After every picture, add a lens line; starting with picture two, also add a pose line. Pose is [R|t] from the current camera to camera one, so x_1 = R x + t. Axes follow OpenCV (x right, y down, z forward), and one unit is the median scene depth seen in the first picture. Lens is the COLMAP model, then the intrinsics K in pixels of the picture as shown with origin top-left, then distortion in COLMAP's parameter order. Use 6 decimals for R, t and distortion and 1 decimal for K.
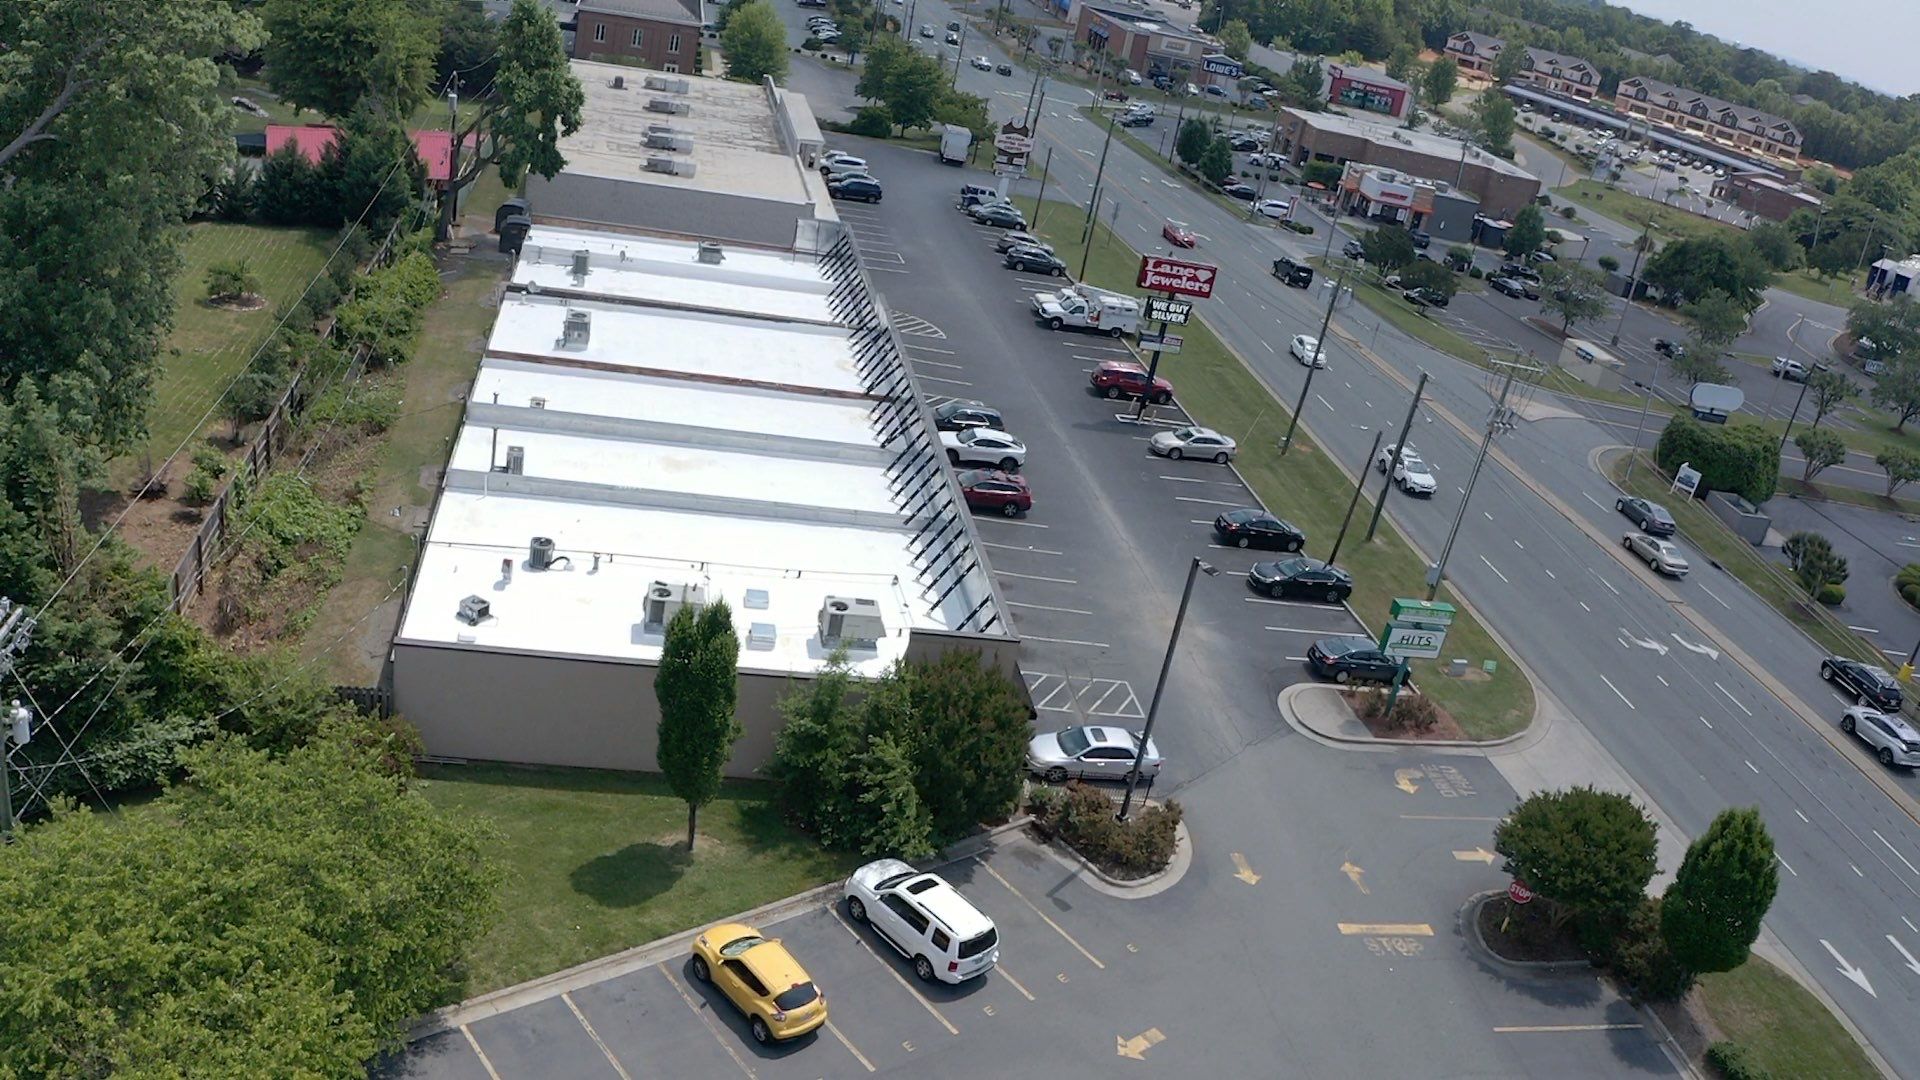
lens RADIAL K [[1524.4, 0, 977.2], [0, 1524.4, 535.1], [0, 0, 1]] dist [-0.196202, 0.023828]
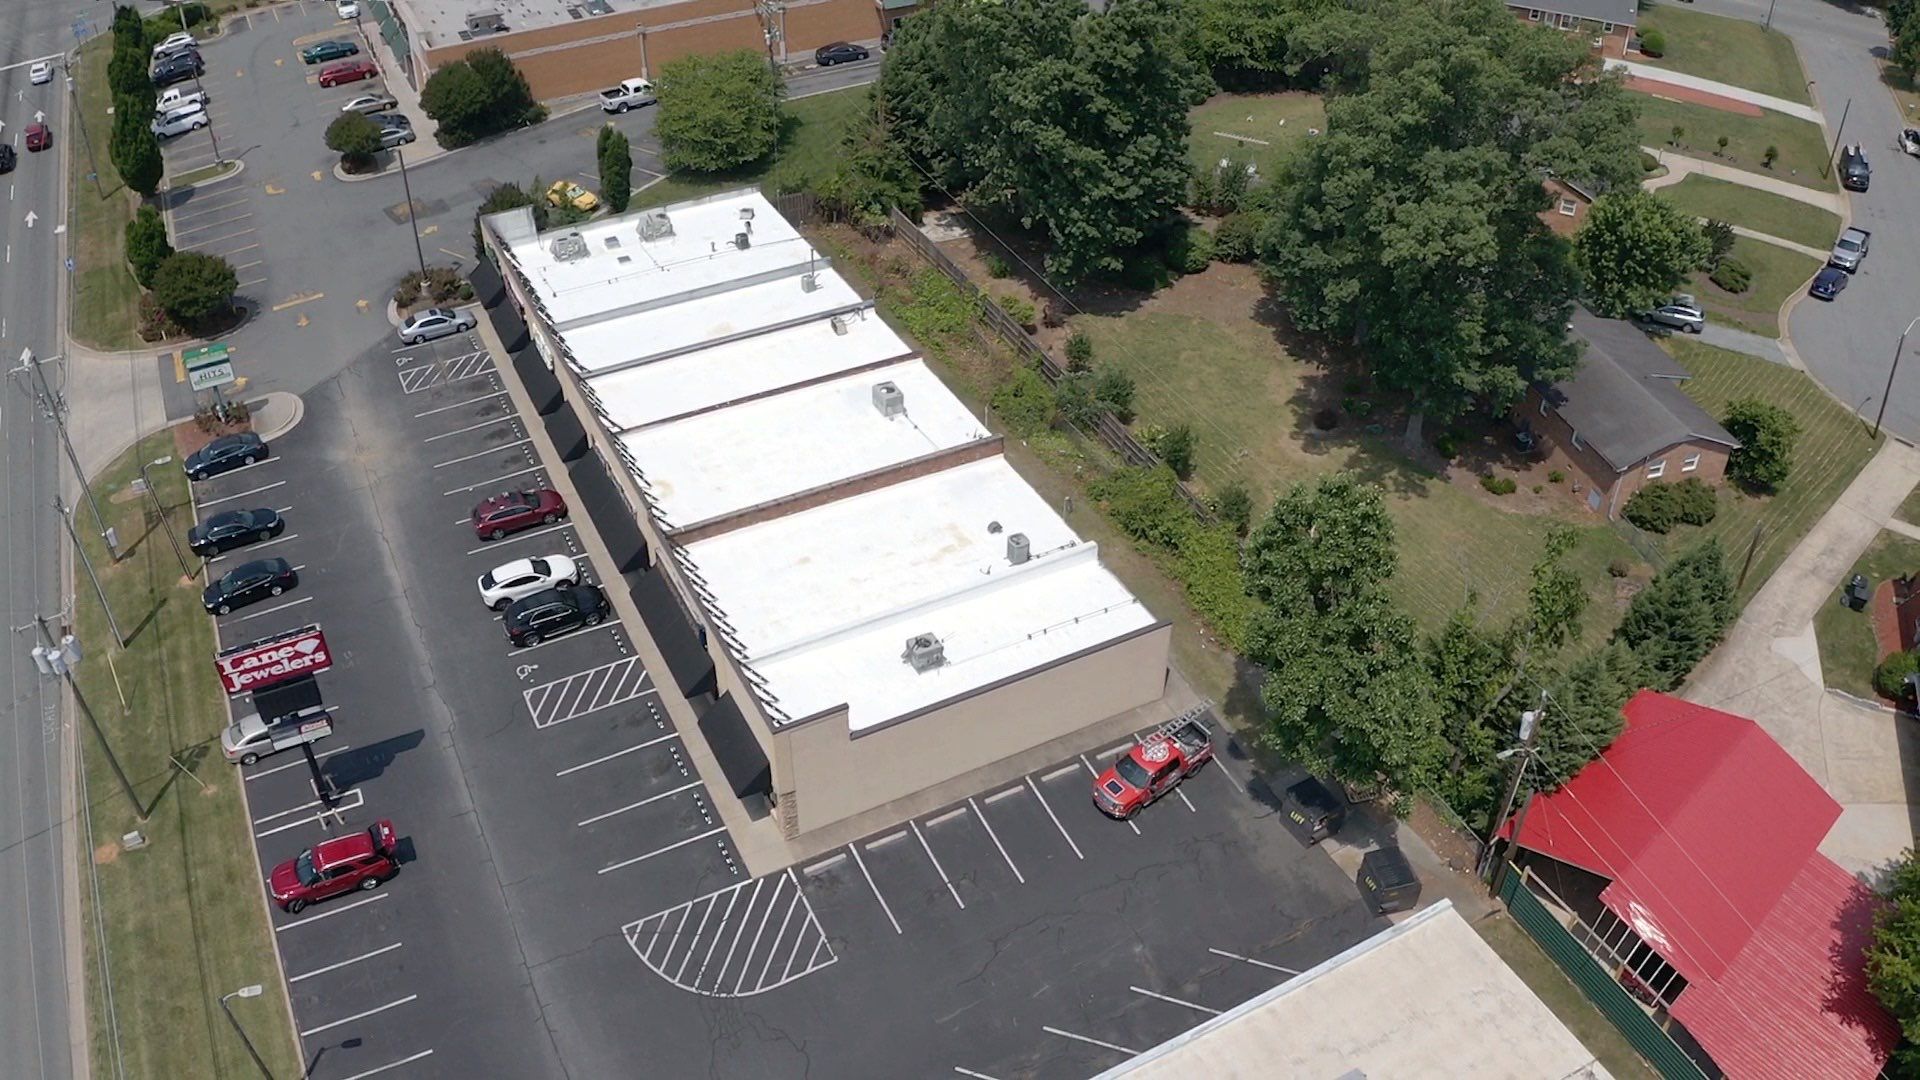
lens RADIAL K [[1524.4, 0, 969.5], [0, 1524.4, 524.6], [0, 0, 1]] dist [-0.196202, 0.023828]
pose [[-0.934704, 0.014761, -0.355121, 0.078183], [-0.303368, 0.487461, 0.818749, -0.970612], [0.185193, 0.873020, -0.451154, 1.488105]]
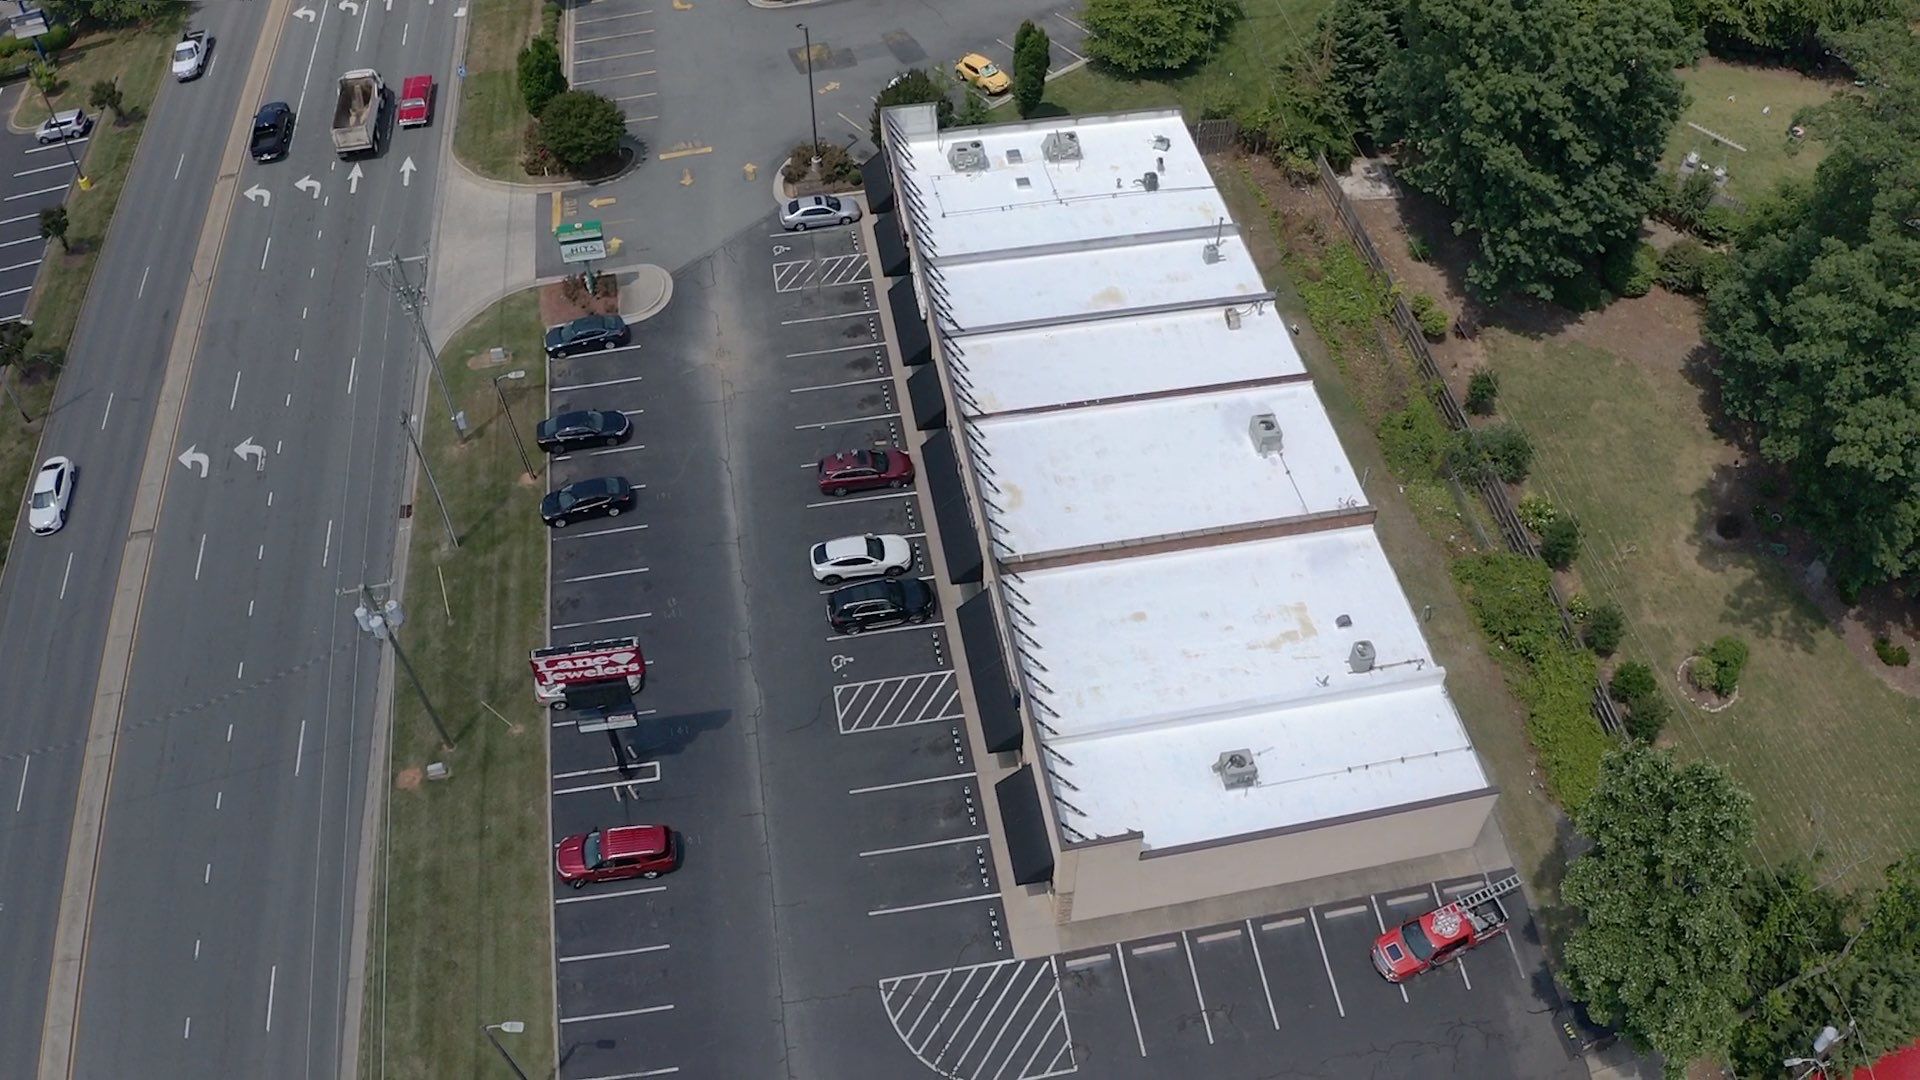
lens RADIAL K [[1524.4, 0, 969.6], [0, 1524.4, 522.2], [0, 0, 1]] dist [-0.196202, 0.023828]
pose [[-0.981130, -0.131866, -0.141403, 0.073328], [-0.172554, 0.267250, 0.948052, -1.010493], [-0.087225, 0.954562, -0.284961, 1.274623]]
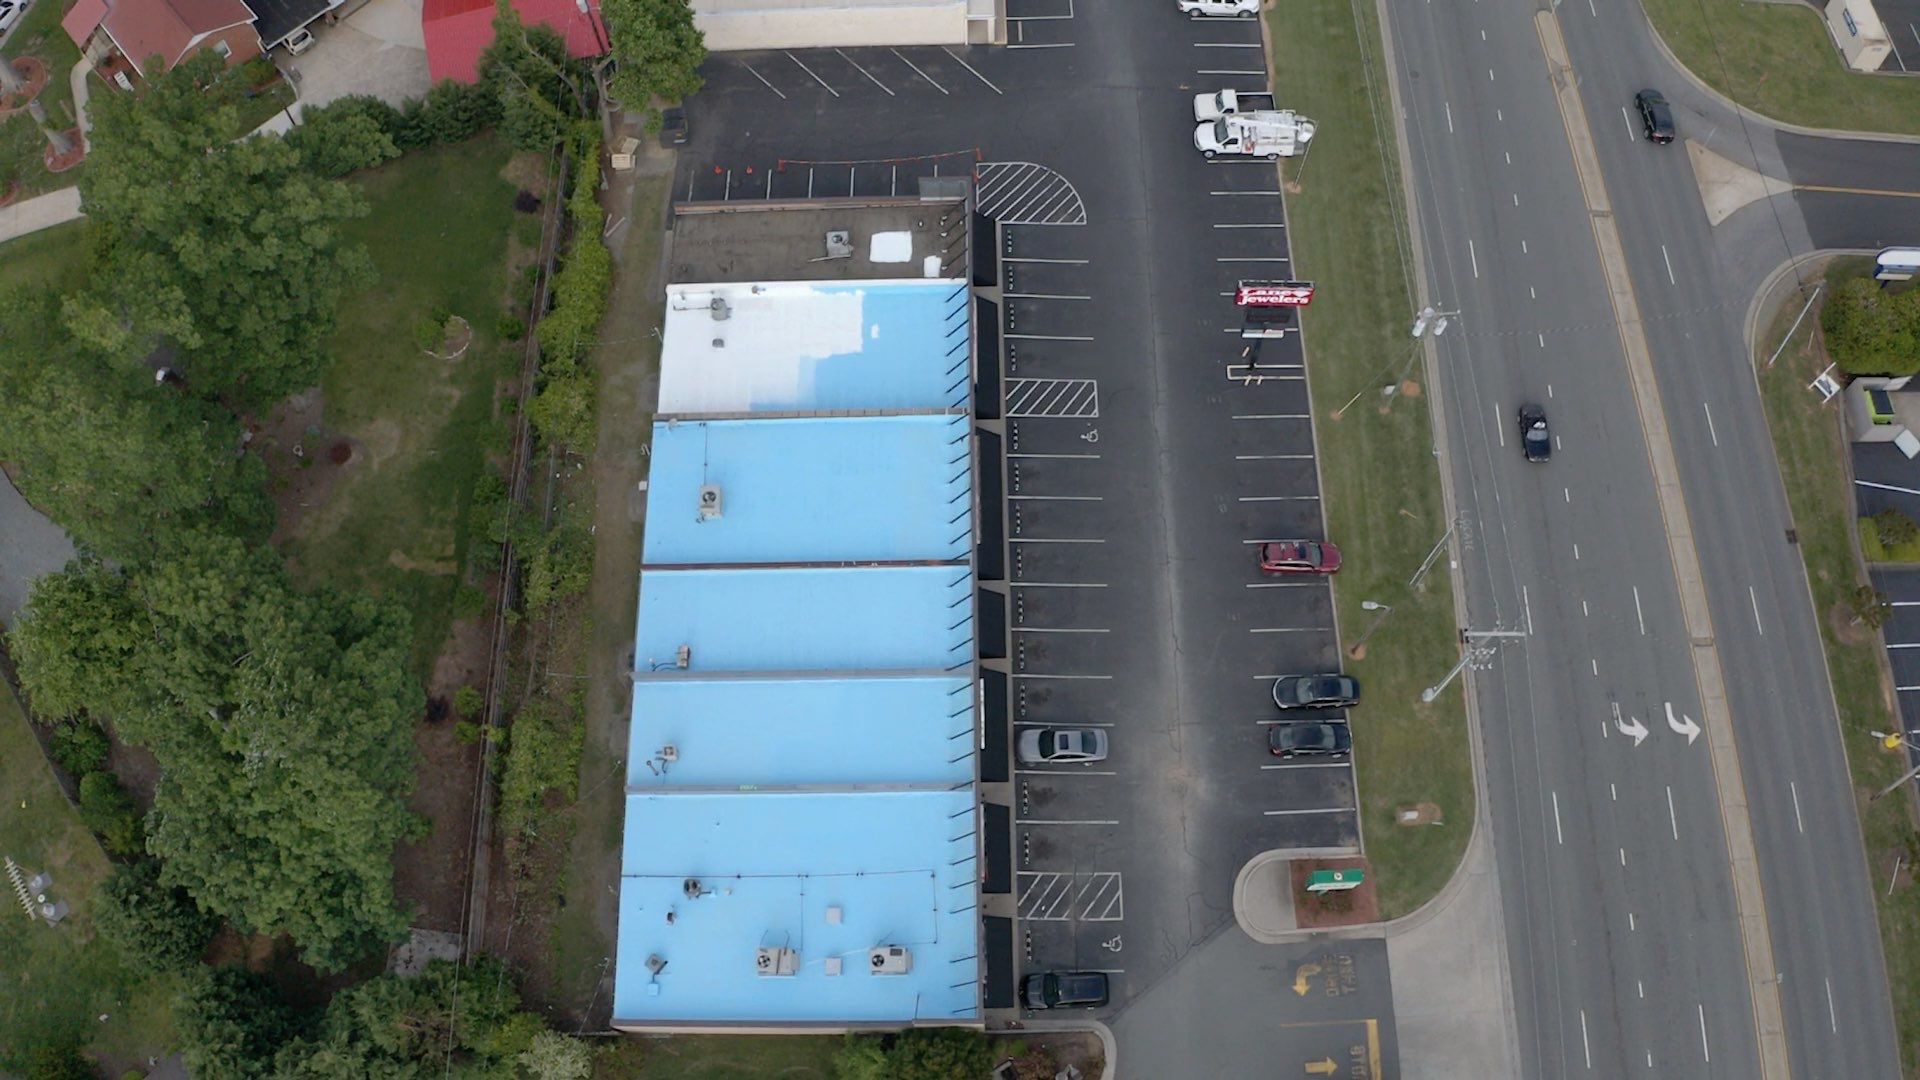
lens RADIAL K [[1524.4, 0, 971.0], [0, 1524.4, 521.8], [0, 0, 1]] dist [-0.196202, 0.023828]
pose [[0.964042, 0.069850, -0.256406, 0.233299], [0.111888, 0.768471, 0.630026, -0.809548], [0.241047, -0.636061, 0.733023, 0.127935]]
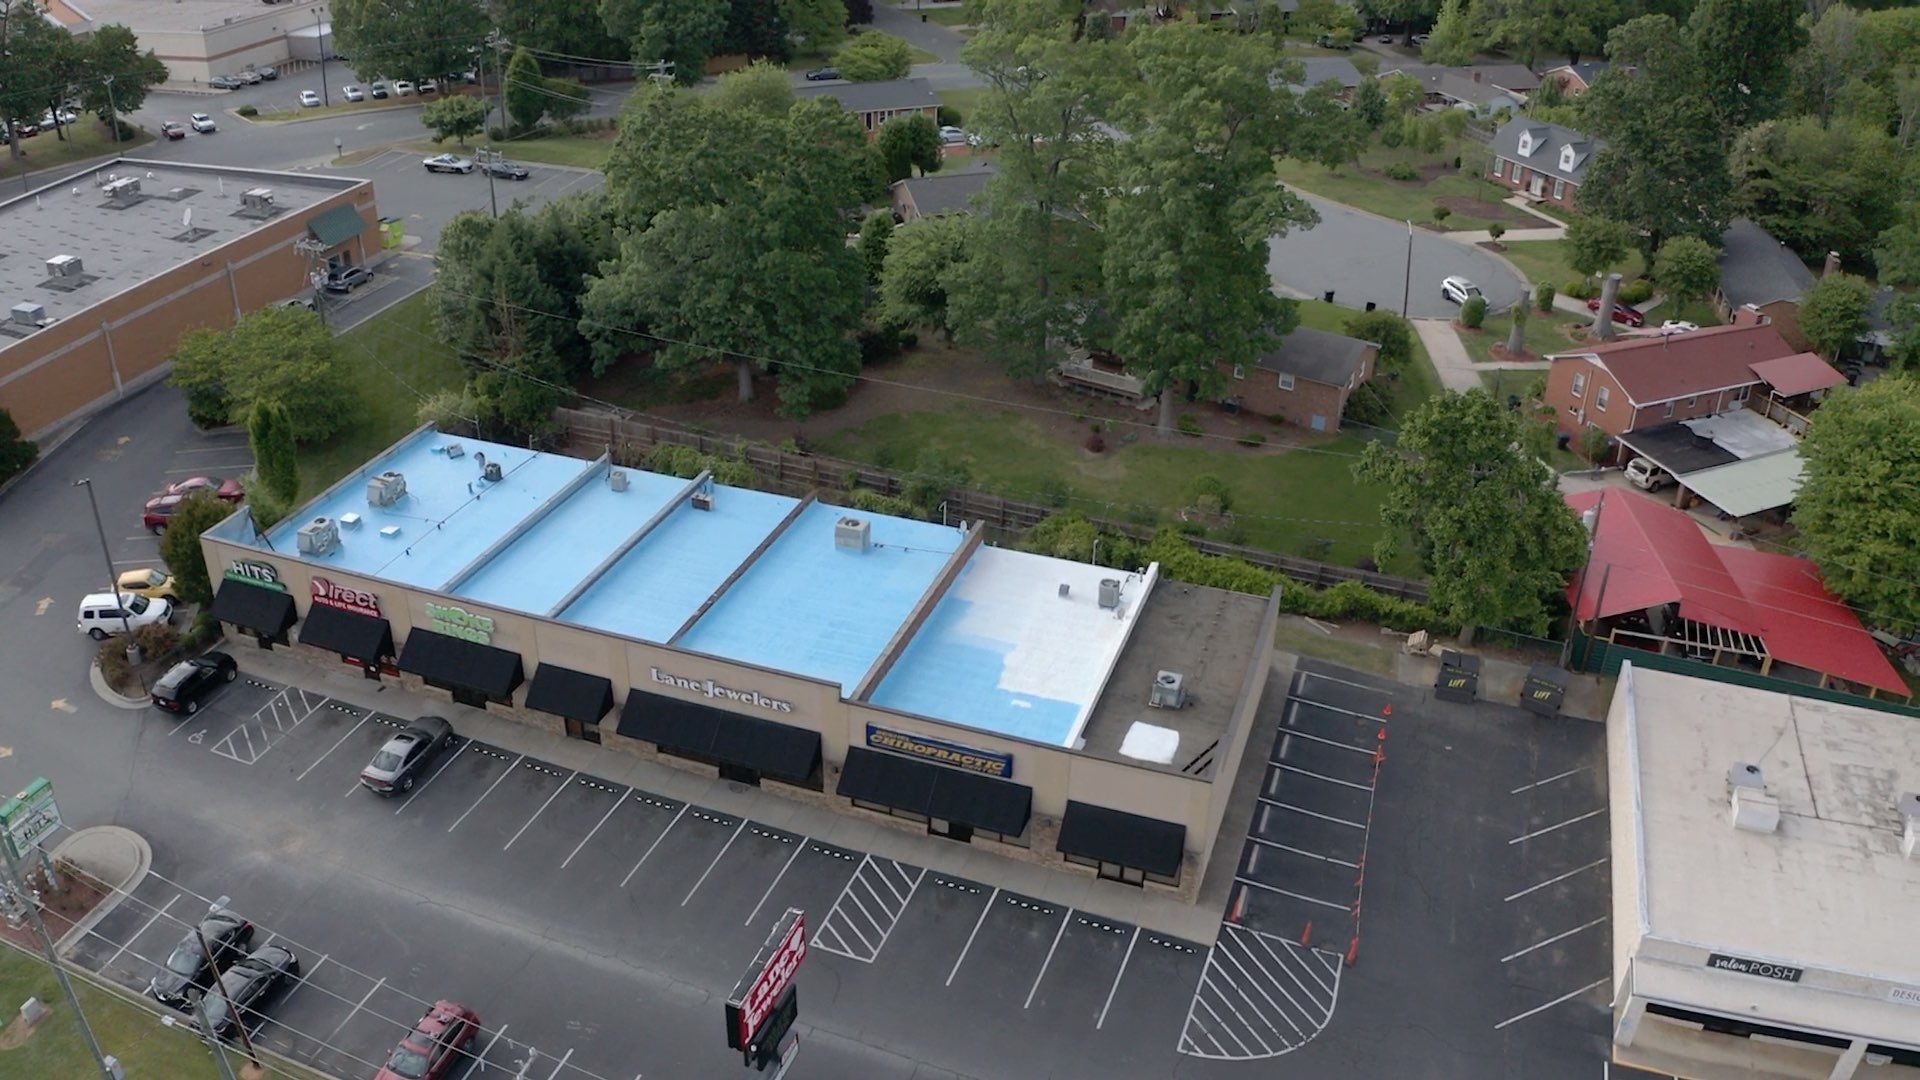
lens RADIAL K [[1524.4, 0, 970.6], [0, 1524.4, 525.5], [0, 0, 1]] dist [-0.196202, 0.023828]
pose [[-0.480047, 0.228530, -0.846952, 0.573522], [-0.476488, 0.742708, 0.470473, -0.647131], [0.736555, 0.629412, -0.247643, 1.228721]]
